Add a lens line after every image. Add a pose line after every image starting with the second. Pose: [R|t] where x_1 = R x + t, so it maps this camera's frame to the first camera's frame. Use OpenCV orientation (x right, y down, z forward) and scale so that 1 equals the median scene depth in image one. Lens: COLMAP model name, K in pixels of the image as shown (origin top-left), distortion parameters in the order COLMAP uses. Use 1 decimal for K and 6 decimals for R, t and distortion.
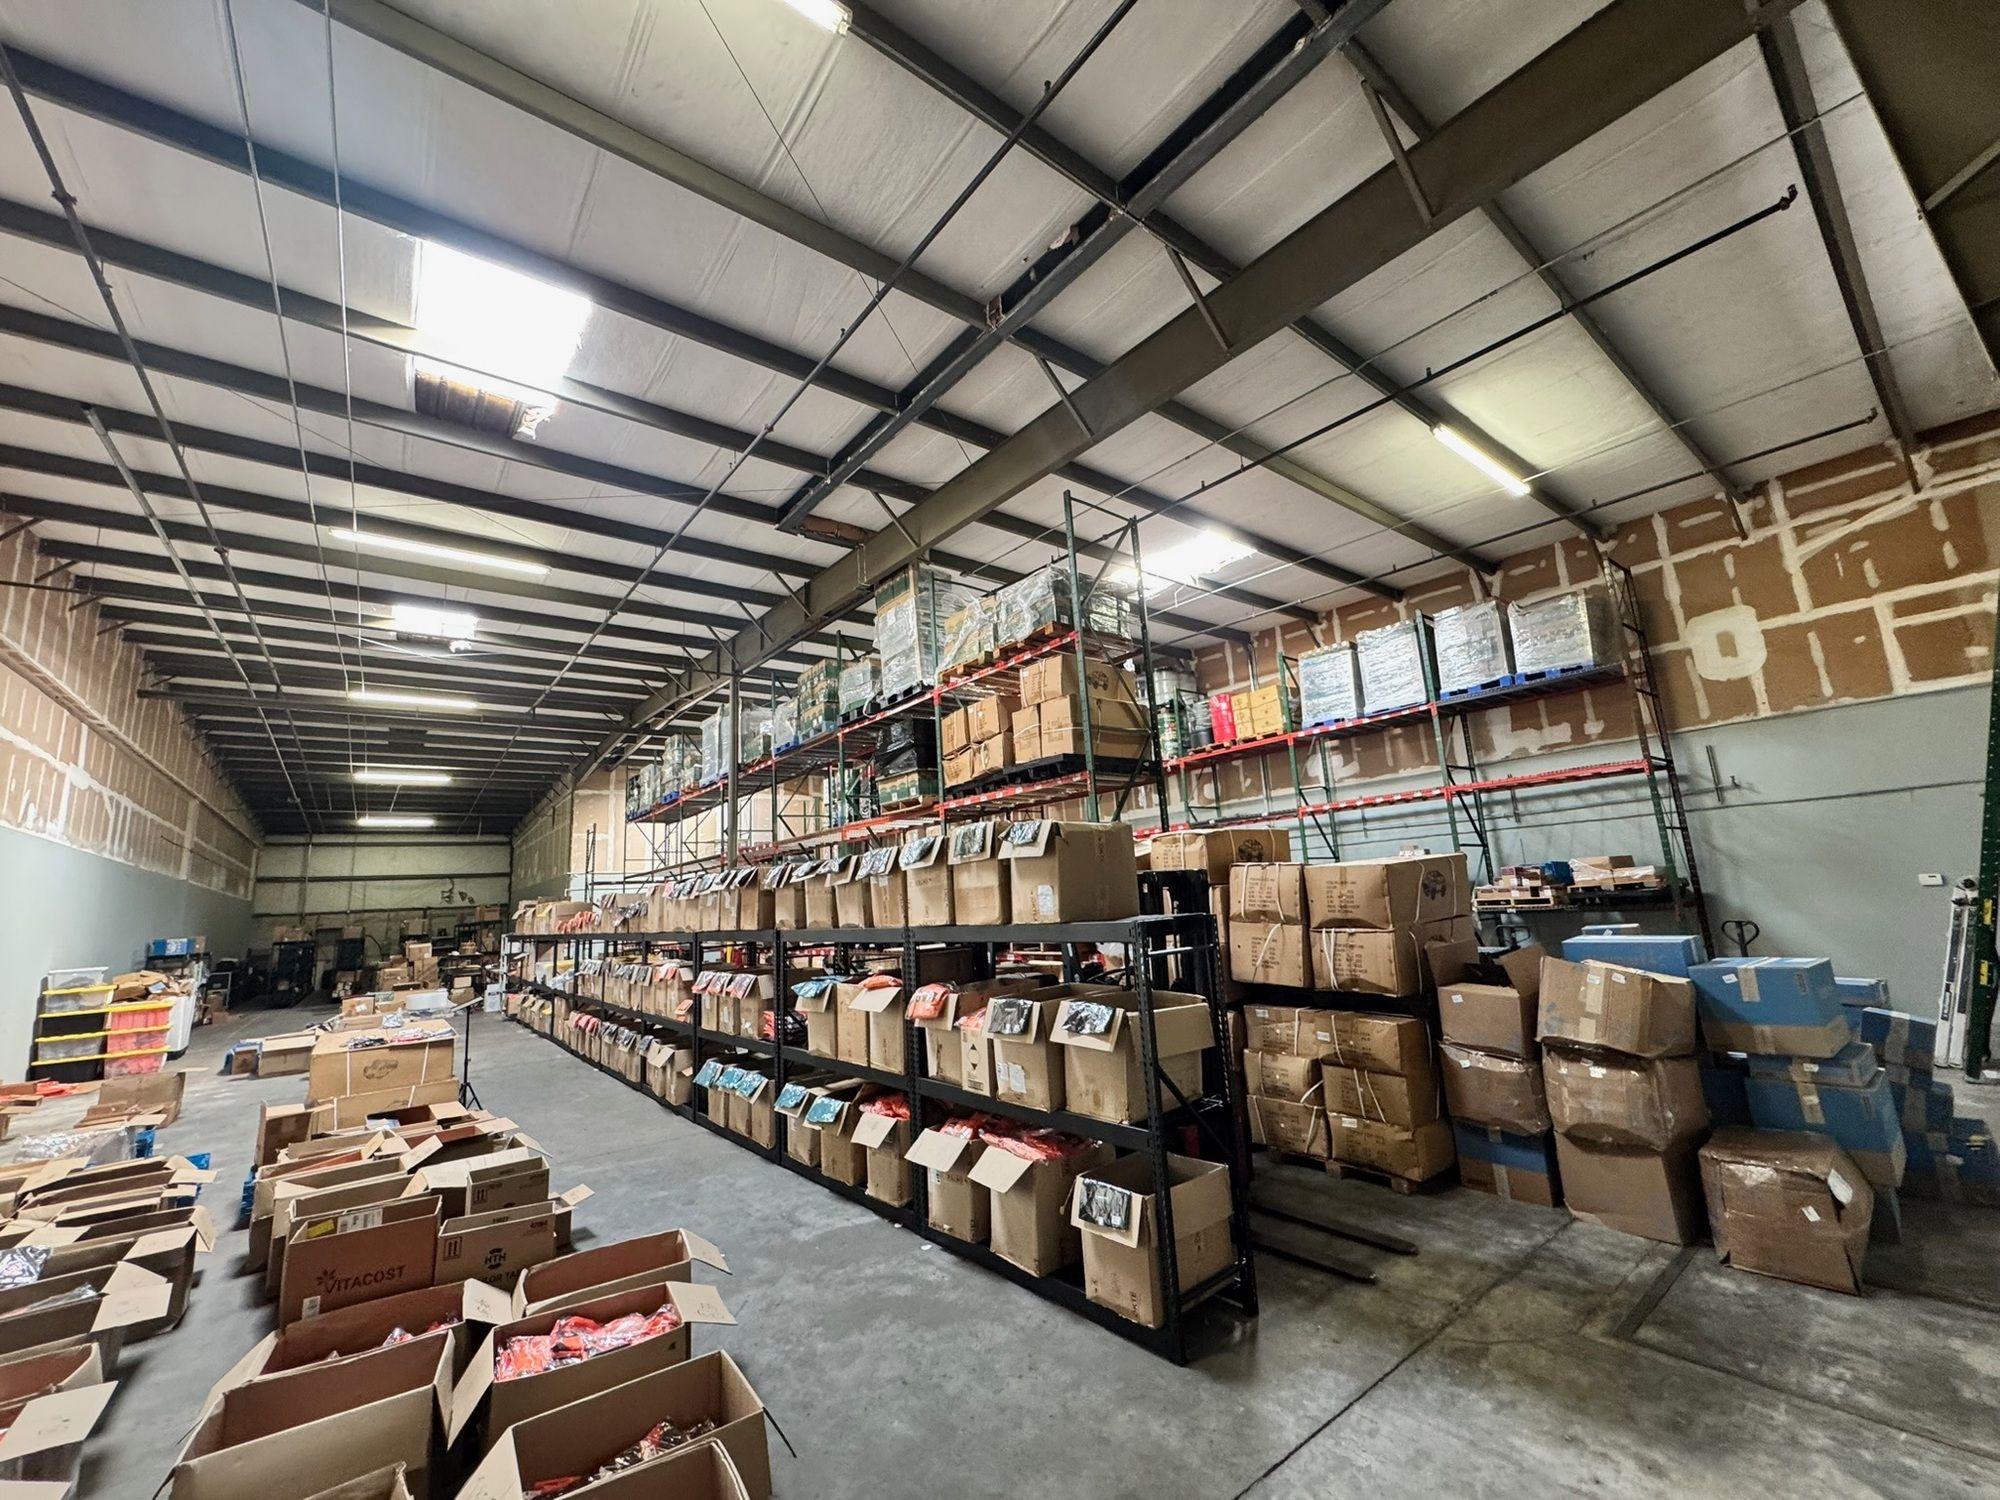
lens RADIAL K [[803.2, 0, 1002.0], [0, 803.2, 756.2], [0, 0, 1]] dist [-0.003040, 0.000045]
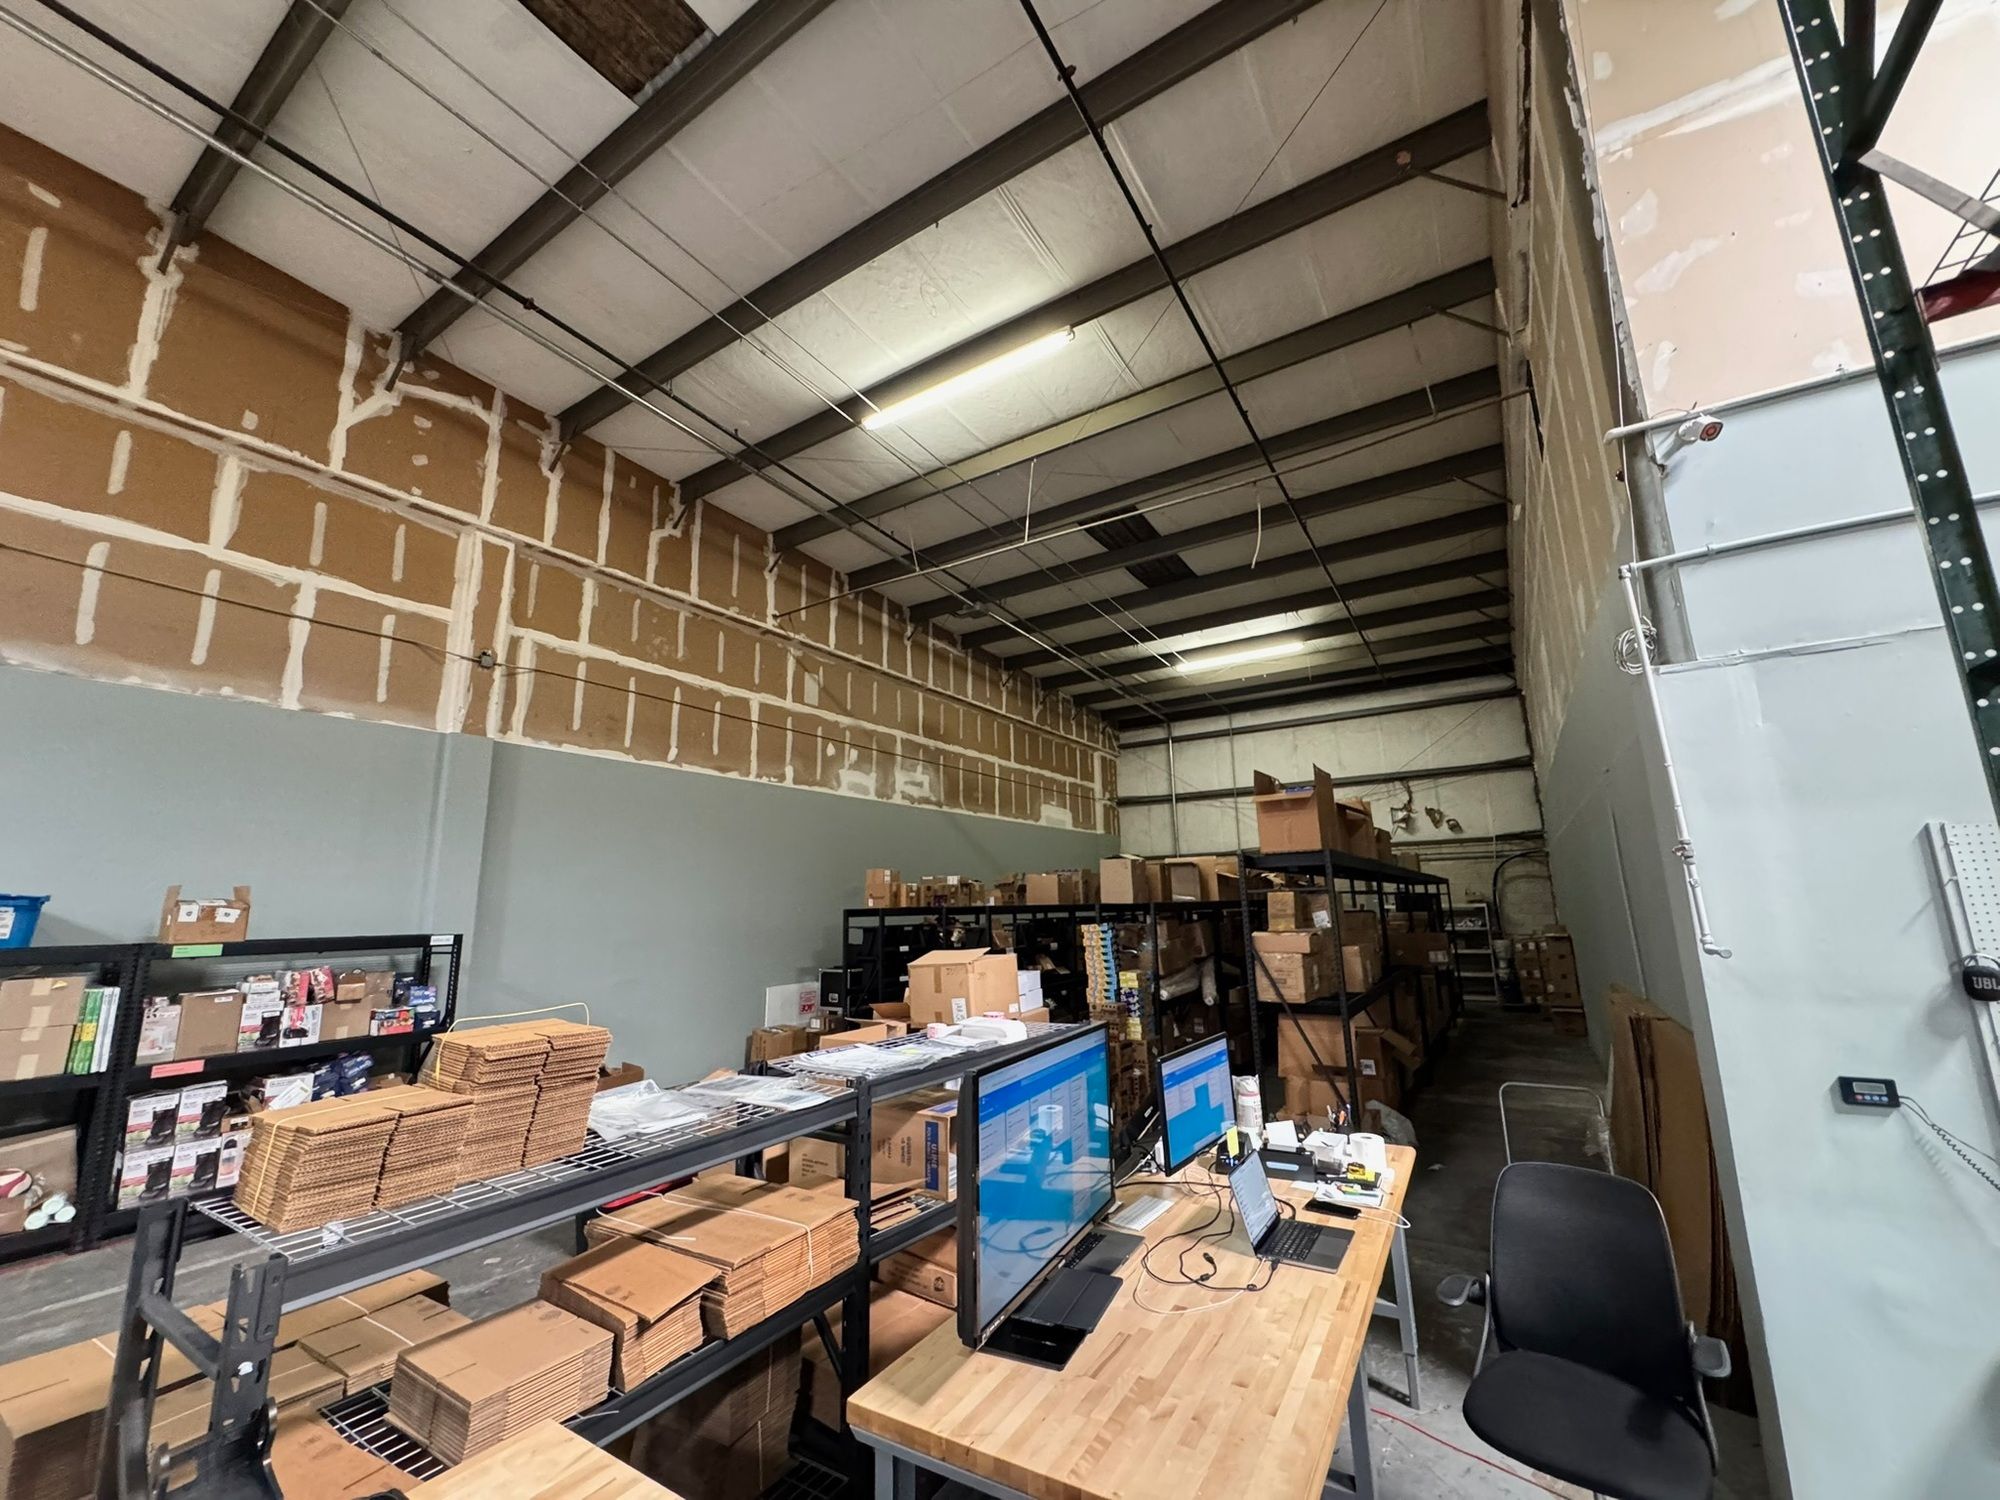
lens RADIAL K [[803.2, 0, 998.0], [0, 803.2, 747.5], [0, 0, 1]] dist [-0.003040, 0.000045]
pose [[0.333253, -0.135755, -0.933013, -0.592557], [0.171370, 0.981818, -0.081646, 0.237208], [0.927133, -0.132681, 0.350458, 1.122261]]
